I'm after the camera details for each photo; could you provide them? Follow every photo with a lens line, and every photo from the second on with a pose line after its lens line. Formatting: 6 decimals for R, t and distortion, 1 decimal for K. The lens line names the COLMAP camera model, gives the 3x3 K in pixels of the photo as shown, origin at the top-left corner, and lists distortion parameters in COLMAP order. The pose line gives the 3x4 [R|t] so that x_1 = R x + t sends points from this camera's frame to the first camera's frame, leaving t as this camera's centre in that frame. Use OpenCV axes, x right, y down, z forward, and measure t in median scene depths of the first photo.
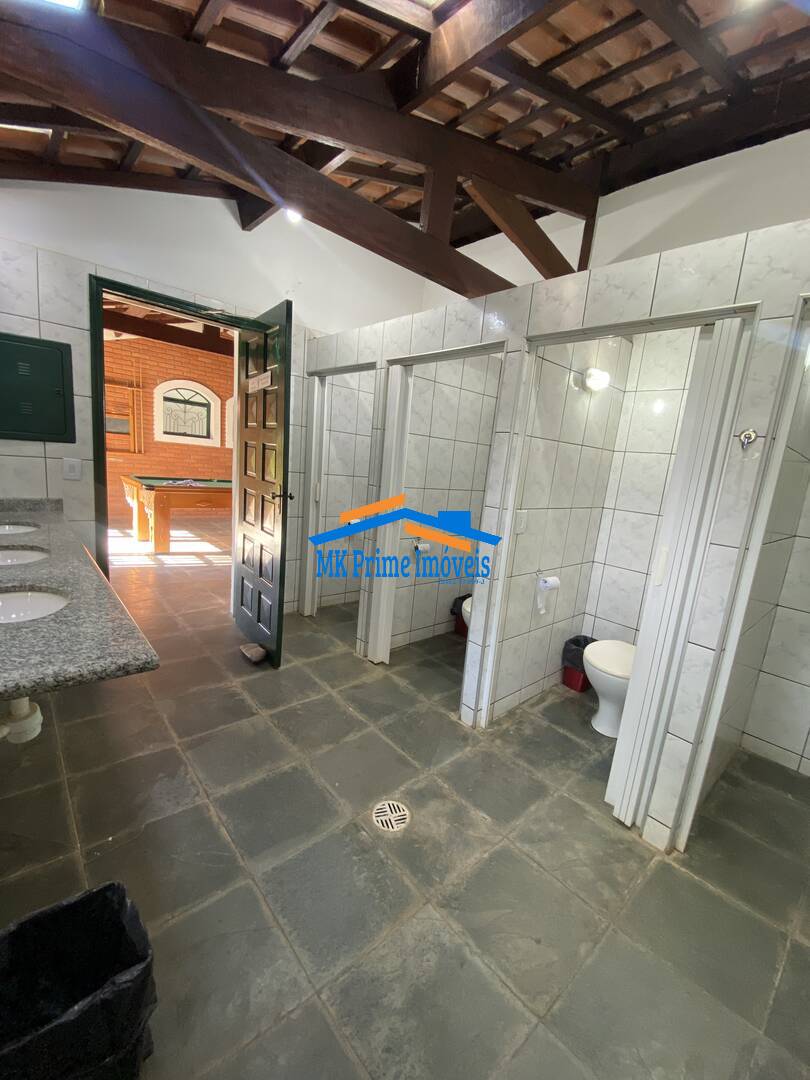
lens RADIAL K [[436.5, 0, 410.6], [0, 436.5, 535.4], [0, 0, 1]] dist [0.001154, -0.005798]
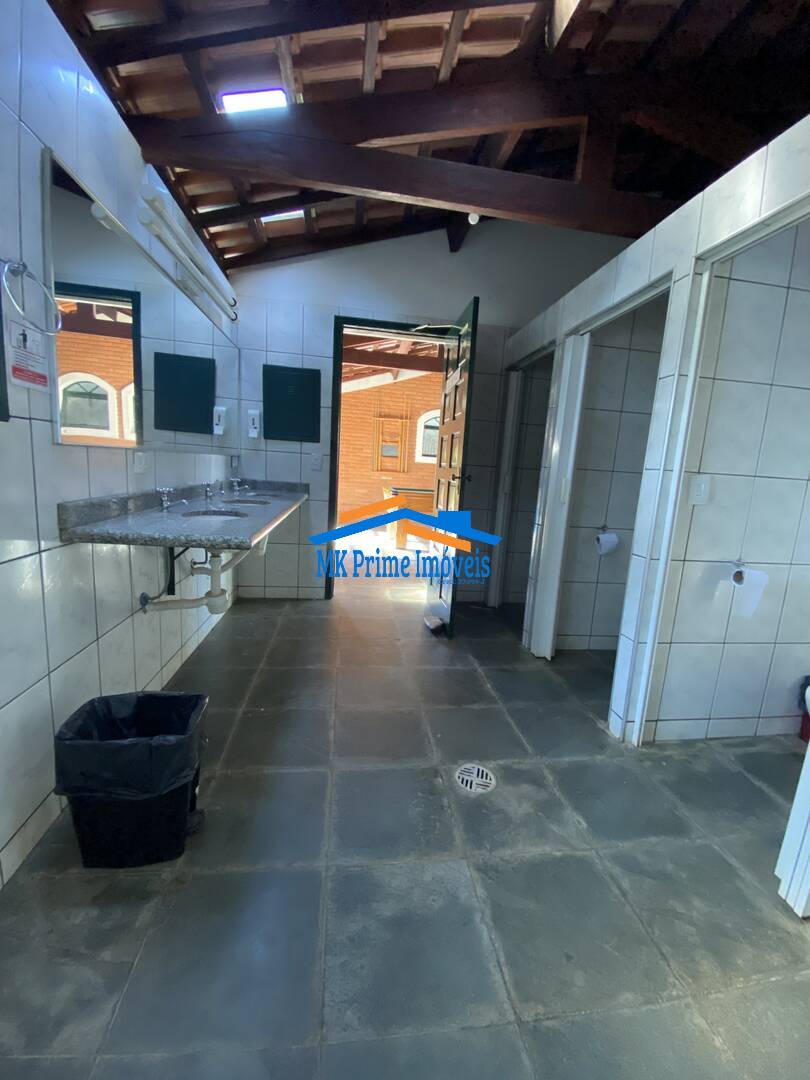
lens RADIAL K [[436.5, 0, 415.6], [0, 436.5, 537.1], [0, 0, 1]] dist [0.001154, -0.005798]
pose [[0.834324, 0.045154, -0.549422, 0.257552], [-0.082111, 0.995701, -0.042858, 0.125214], [0.545125, 0.080871, 0.834445, 0.067233]]
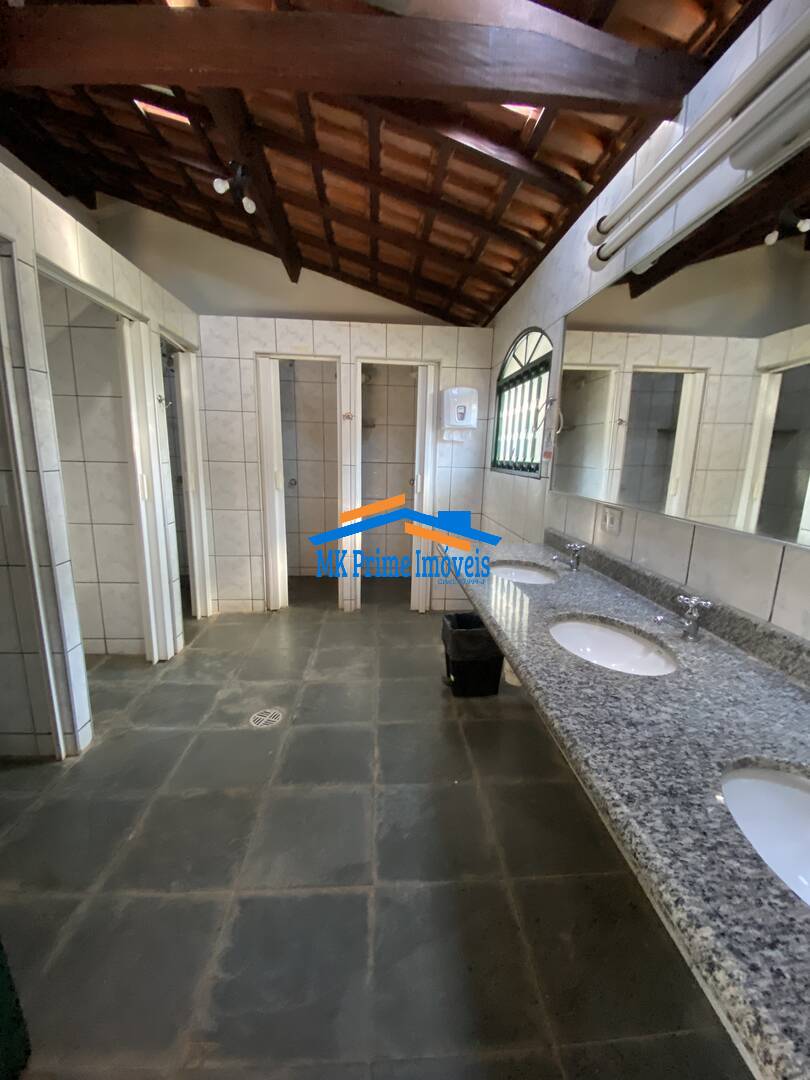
lens RADIAL K [[436.5, 0, 407.0], [0, 436.5, 539.0], [0, 0, 1]] dist [0.001154, -0.005798]
pose [[-0.772044, -0.238413, 0.589158, -0.719599], [0.001818, 0.926145, 0.377164, -0.225338], [-0.635566, 0.292259, -0.714591, 1.102293]]
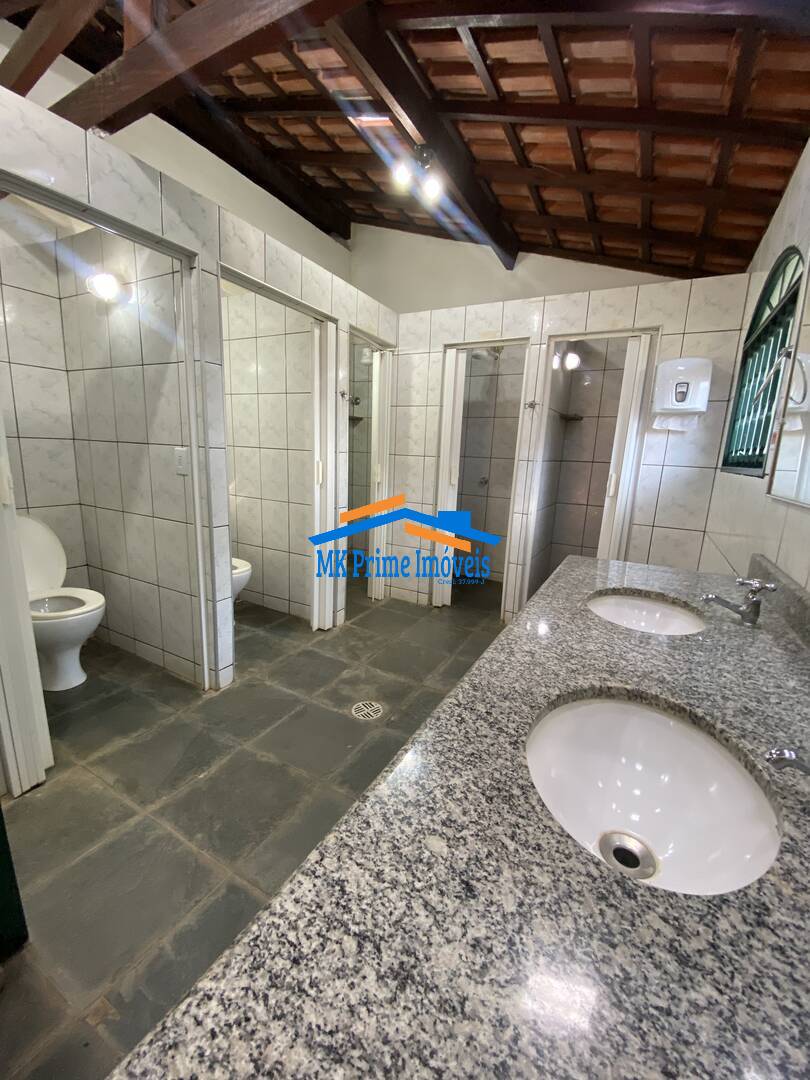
lens RADIAL K [[436.5, 0, 411.3], [0, 436.5, 538.4], [0, 0, 1]] dist [0.001154, -0.005798]
pose [[-0.323357, -0.295766, 0.898867, -0.767788], [0.086145, 0.936754, 0.339222, -0.154366], [-0.942348, 0.187123, -0.277427, 0.839348]]
